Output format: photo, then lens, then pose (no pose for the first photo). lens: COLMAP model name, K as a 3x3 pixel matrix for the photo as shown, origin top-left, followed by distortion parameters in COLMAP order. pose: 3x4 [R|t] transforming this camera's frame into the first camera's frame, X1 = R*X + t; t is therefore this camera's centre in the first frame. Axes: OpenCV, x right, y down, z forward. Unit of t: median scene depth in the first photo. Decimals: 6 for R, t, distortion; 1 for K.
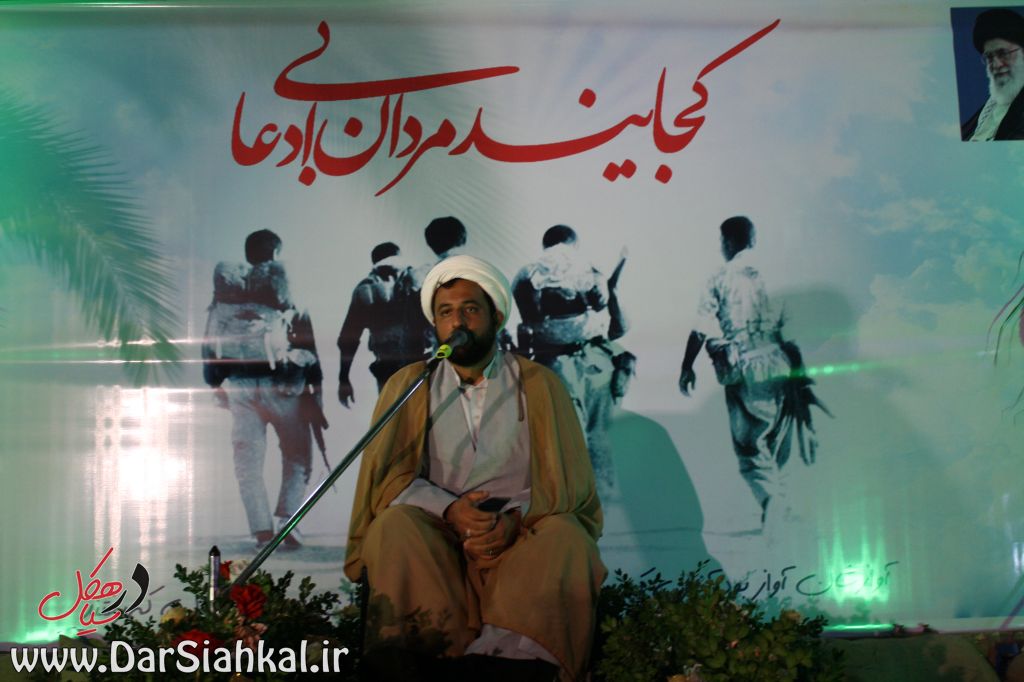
lens RADIAL K [[1327.3, 0, 512.4], [0, 1327.3, 344.0], [0, 0, 1]] dist [-0.064455, 0.000000]
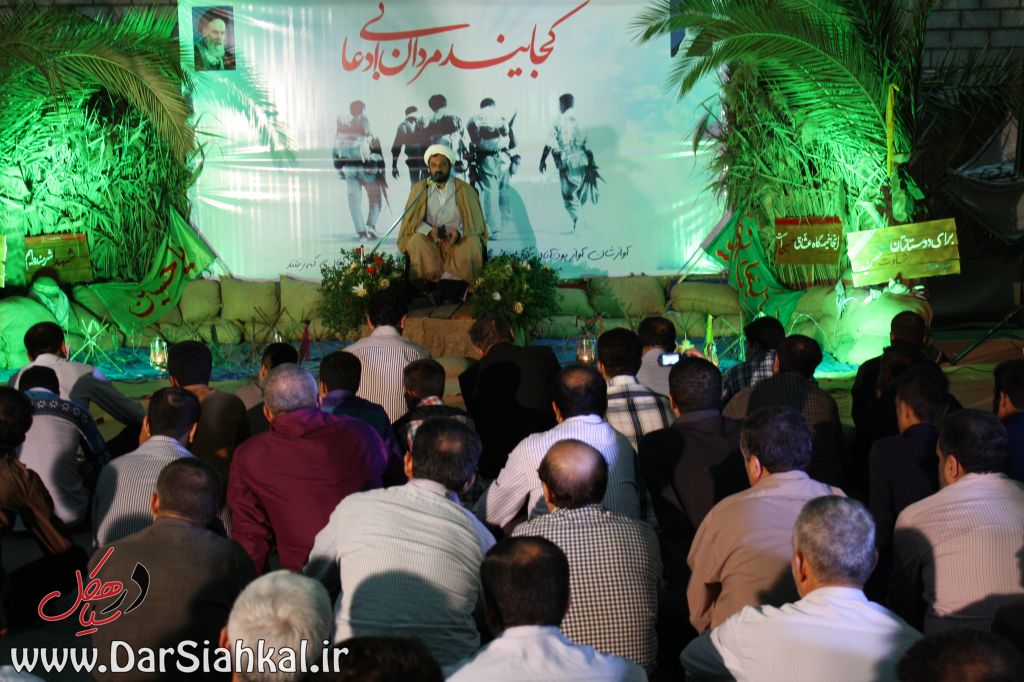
lens RADIAL K [[1864.6, 0, 511.3], [0, 1864.6, 341.1], [0, 0, 1]] dist [0.037463, 0.000000]
pose [[0.999220, 0.006032, -0.039032, 0.204398], [0.003302, 0.972054, 0.234736, -0.437688], [0.039357, -0.234682, 0.971275, -2.210577]]
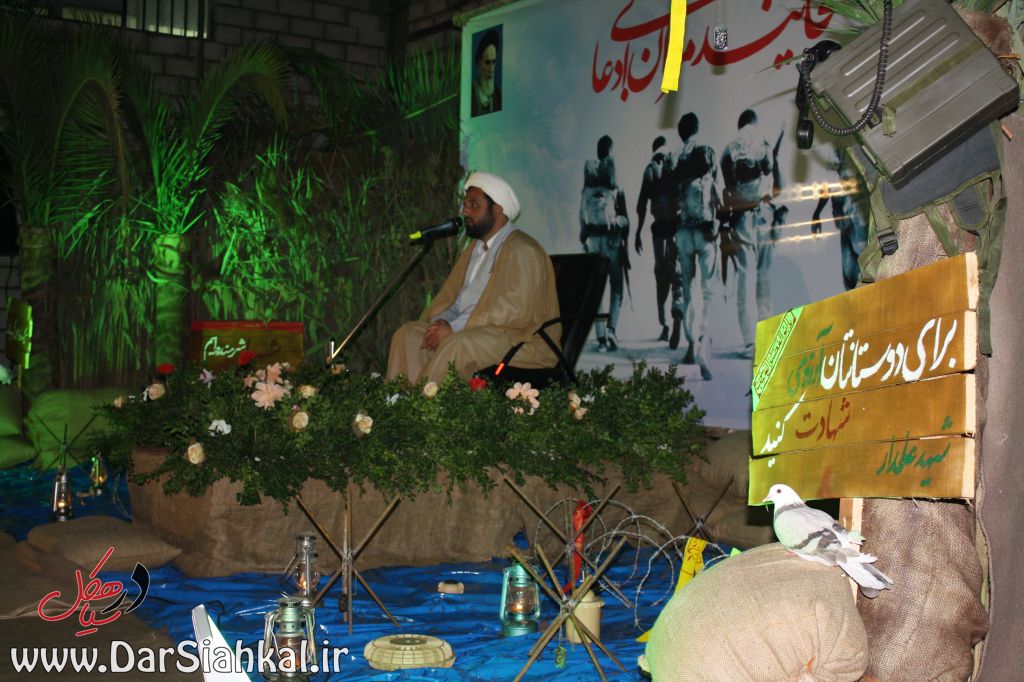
lens RADIAL K [[1327.3, 0, 509.6], [0, 1327.3, 343.1], [0, 0, 1]] dist [-0.064455, 0.000000]
pose [[0.544016, 0.034706, -0.838357, 1.005102], [0.081285, 0.992265, 0.093824, -0.003860], [0.835129, -0.119187, 0.536987, 0.087807]]
